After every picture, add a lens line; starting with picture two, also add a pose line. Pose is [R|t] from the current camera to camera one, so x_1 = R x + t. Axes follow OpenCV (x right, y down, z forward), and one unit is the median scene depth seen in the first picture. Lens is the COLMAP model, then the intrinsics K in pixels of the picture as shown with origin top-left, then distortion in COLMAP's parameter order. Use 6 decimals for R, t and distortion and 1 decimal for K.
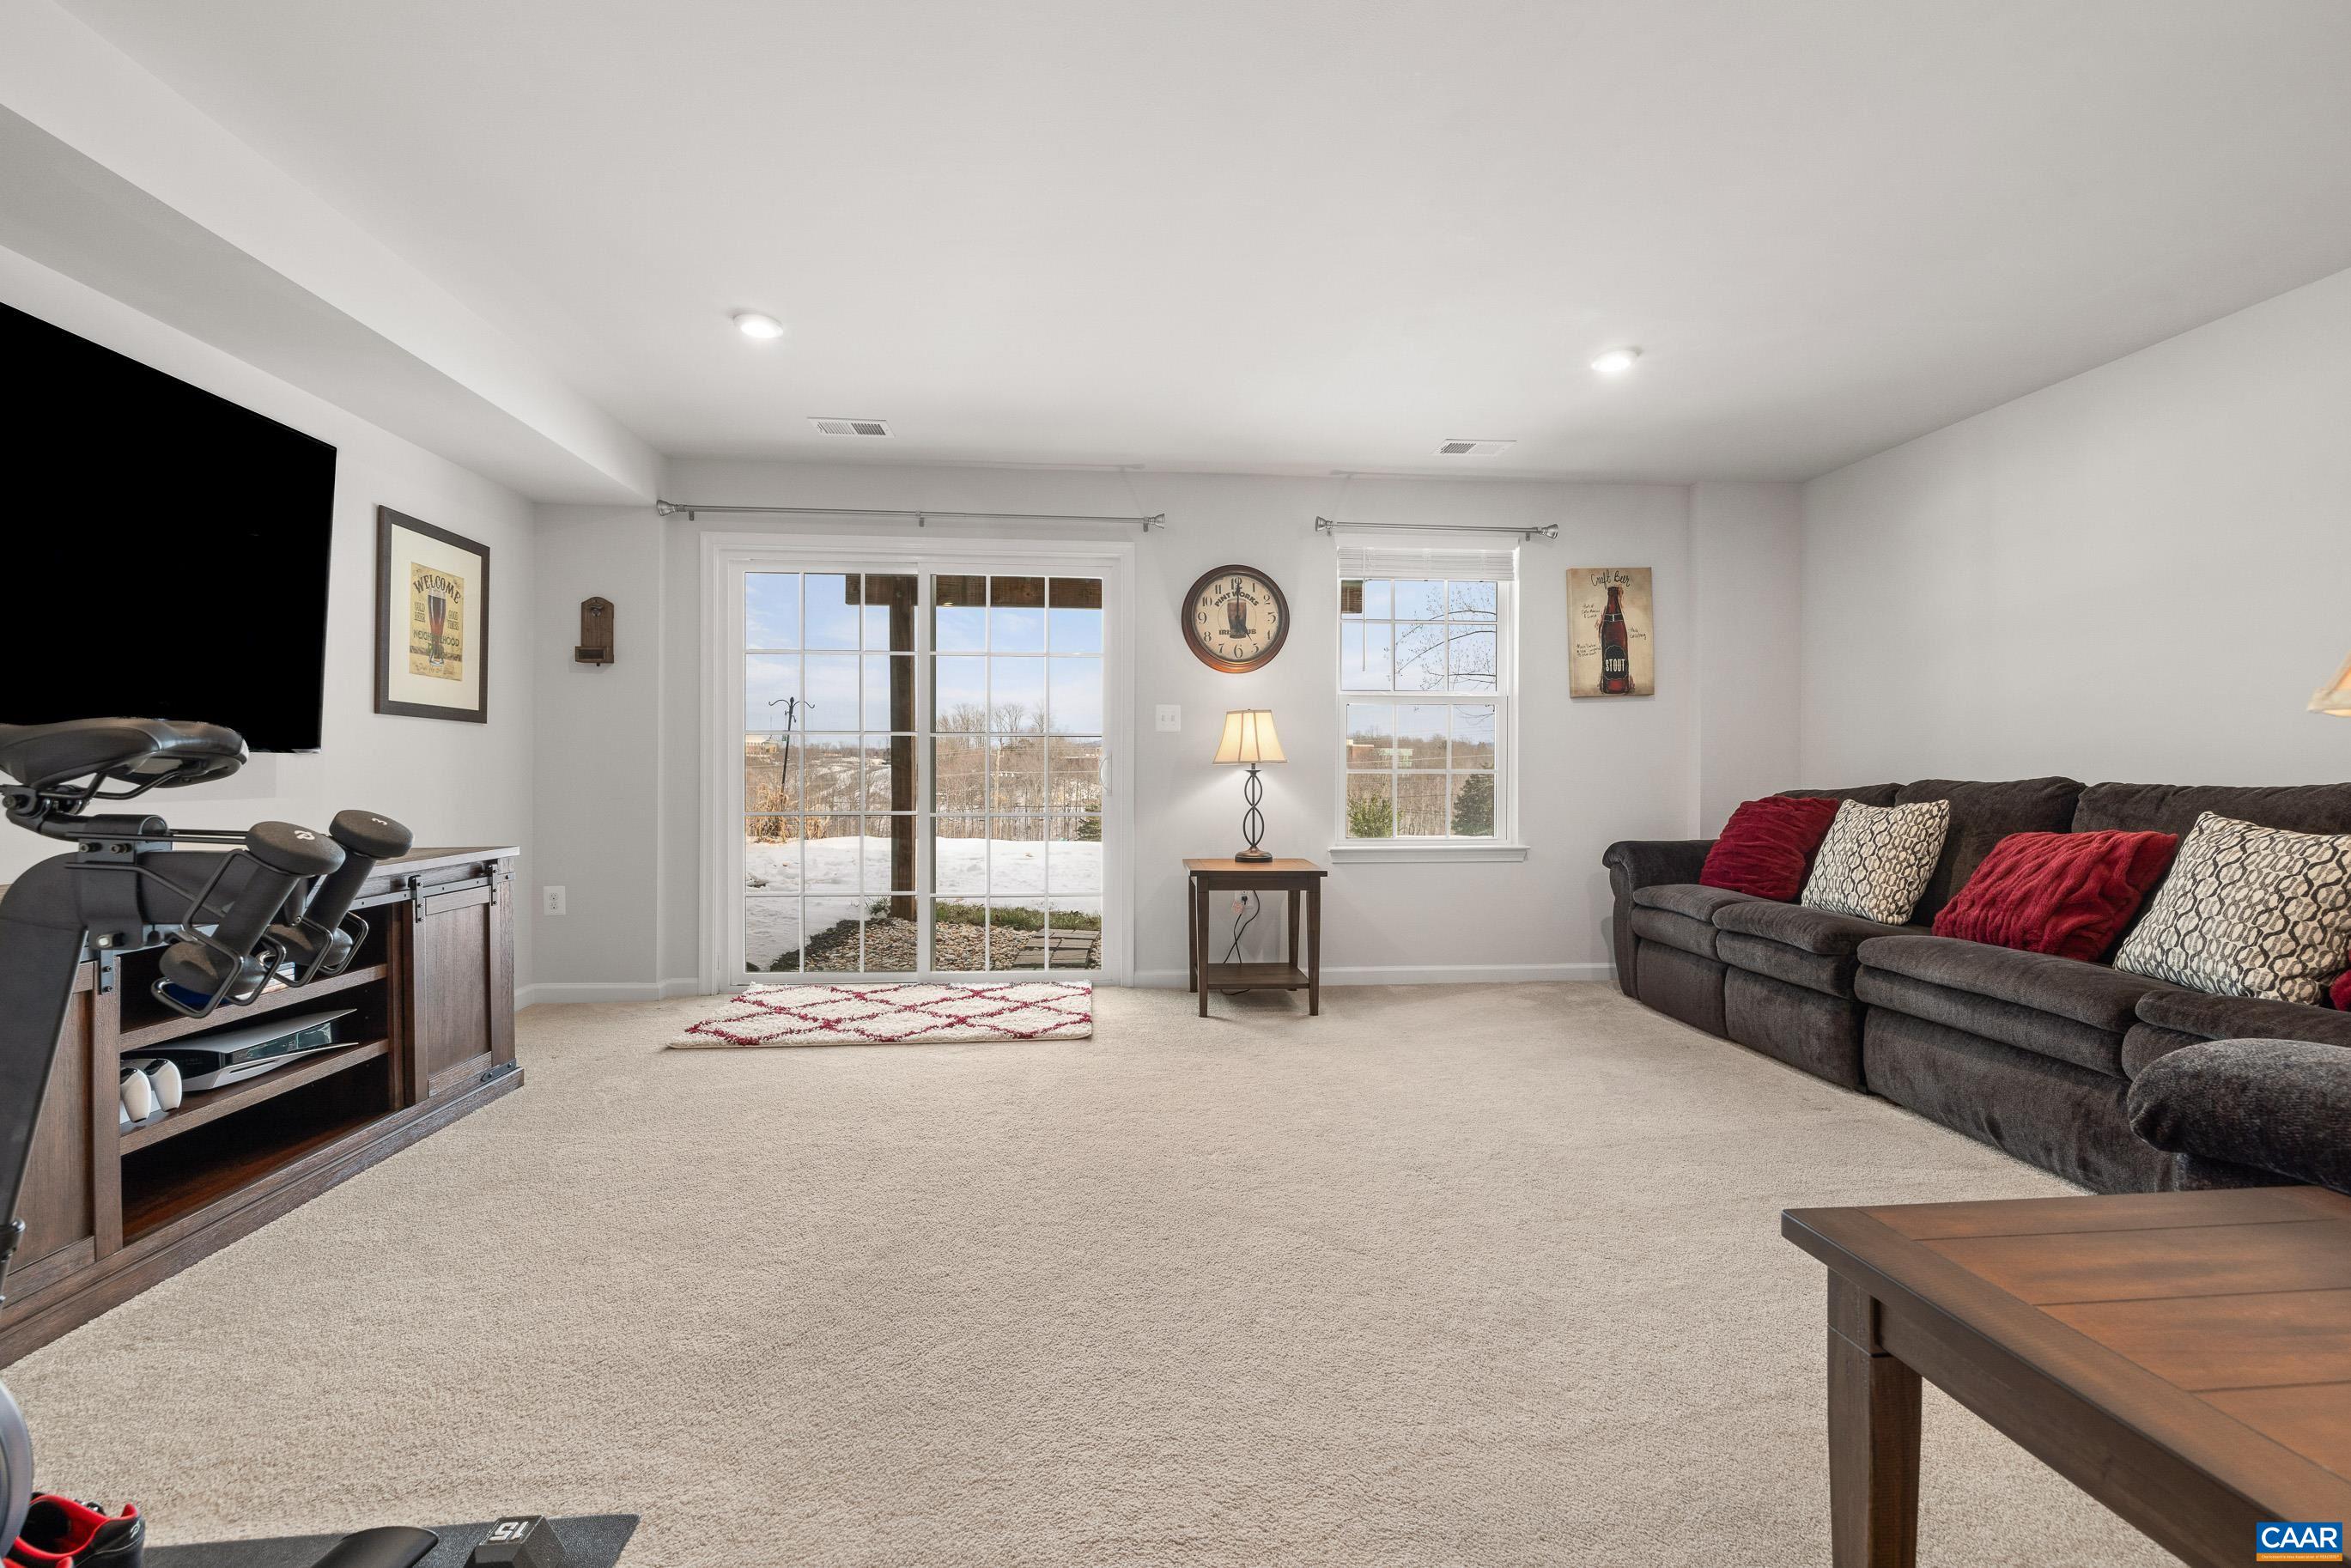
lens RADIAL K [[992.1, 0, 1171.6], [0, 992.1, 772.1], [0, 0, 1]] dist [0.000157, -0.000109]
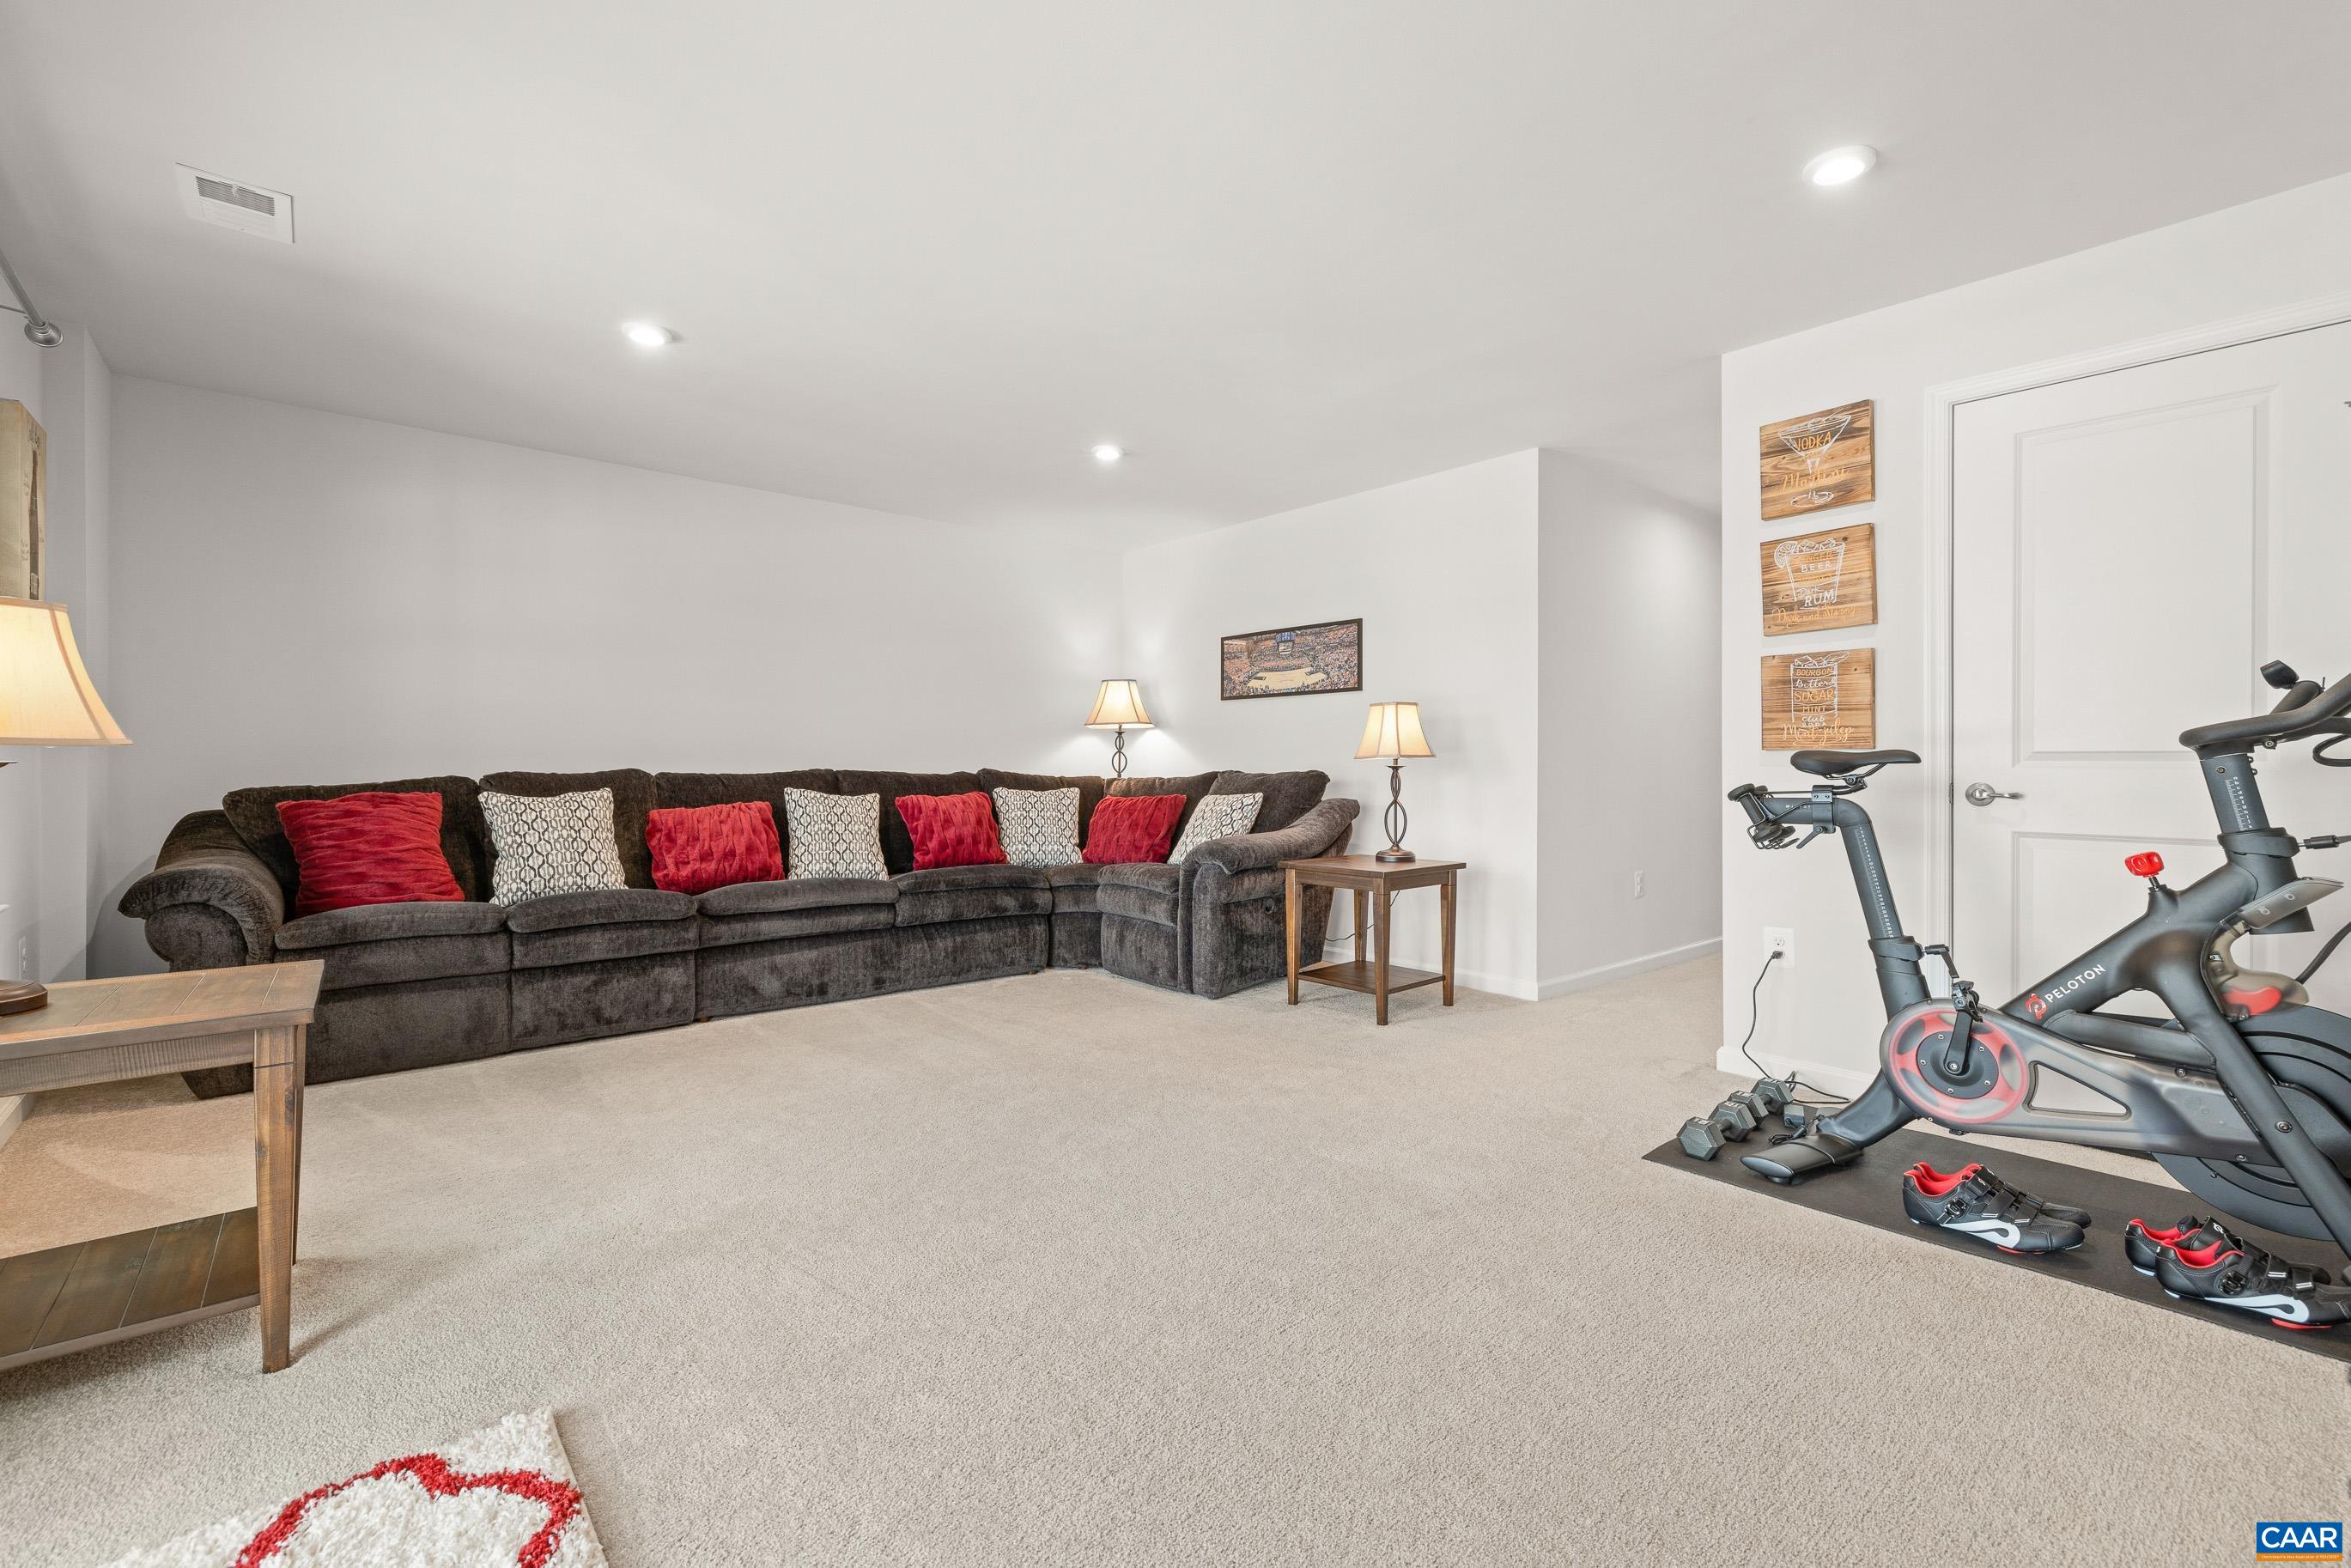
lens RADIAL K [[992.1, 0, 1171.6], [0, 992.1, 772.1], [0, 0, 1]] dist [0.000157, -0.000109]
pose [[-0.575980, -0.010084, 0.817401, -0.585479], [0.000322, 0.999921, 0.012563, -0.007152], [-0.817463, 0.007499, -0.575932, 1.078520]]
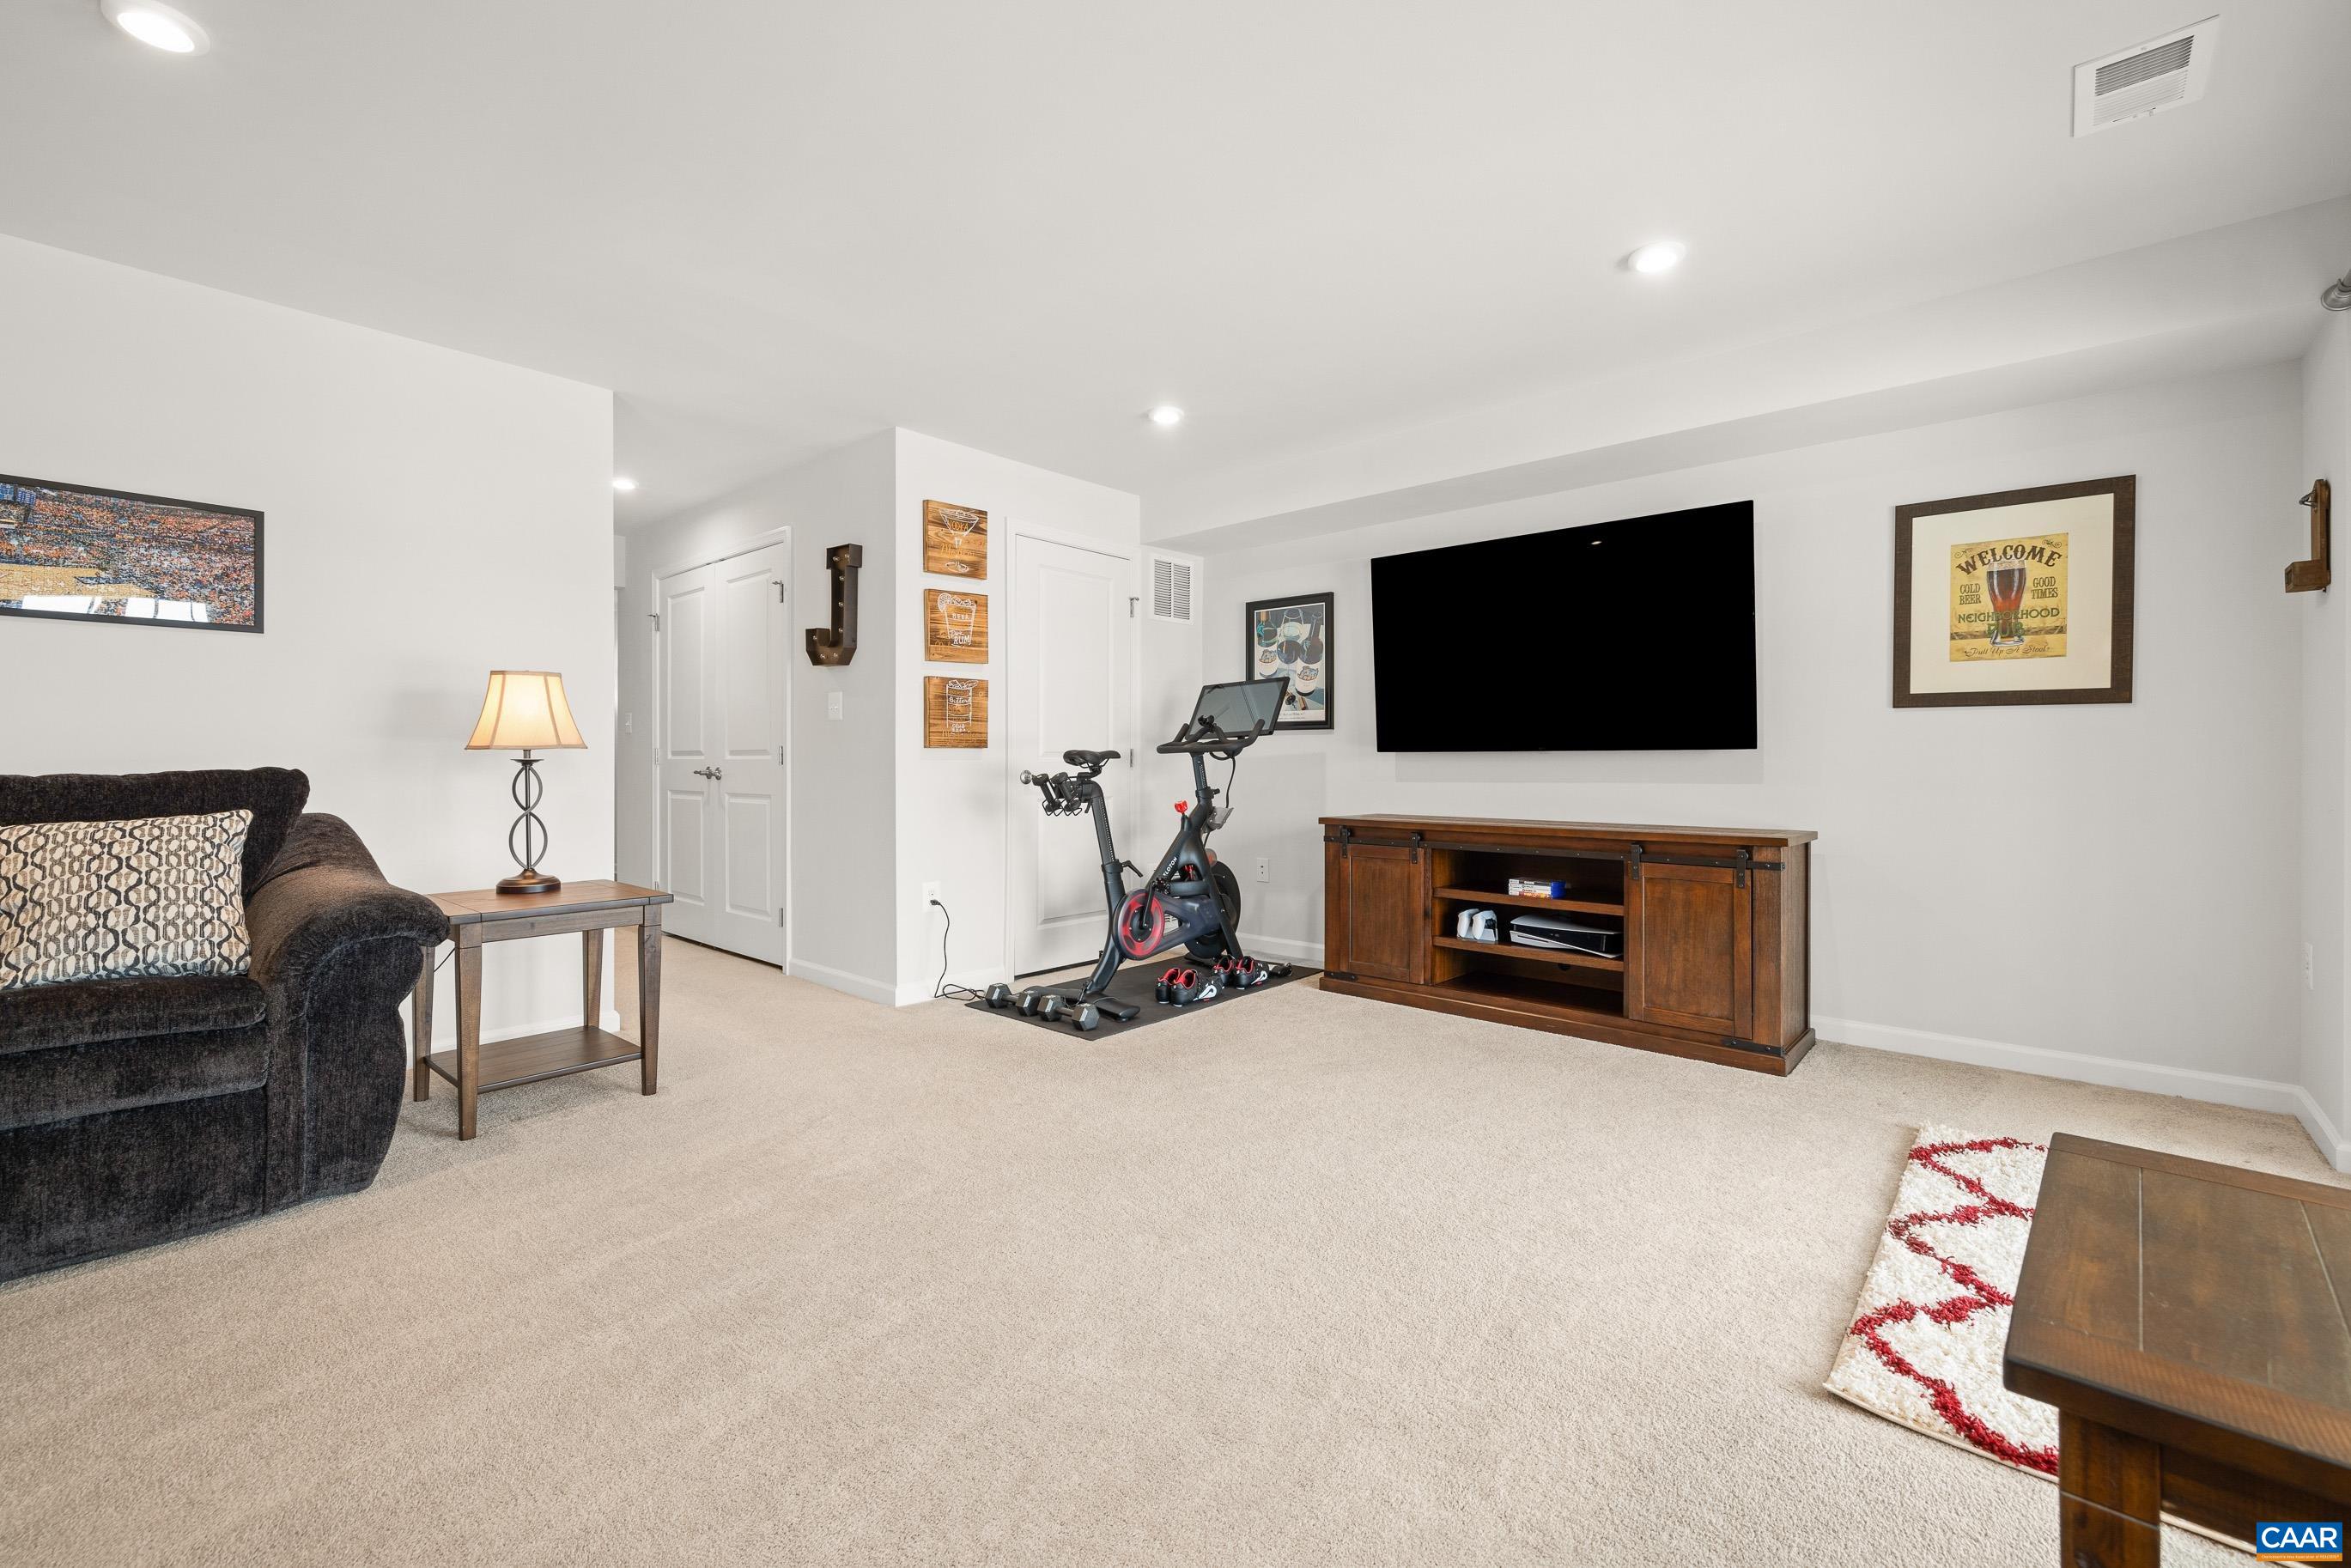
lens RADIAL K [[992.1, 0, 1171.6], [0, 992.1, 772.1], [0, 0, 1]] dist [0.000157, -0.000109]
pose [[-0.737170, 0.001852, -0.675705, 0.432865], [-0.003956, 0.999967, 0.007057, 0.003458], [0.675696, 0.007875, -0.737139, 1.179648]]
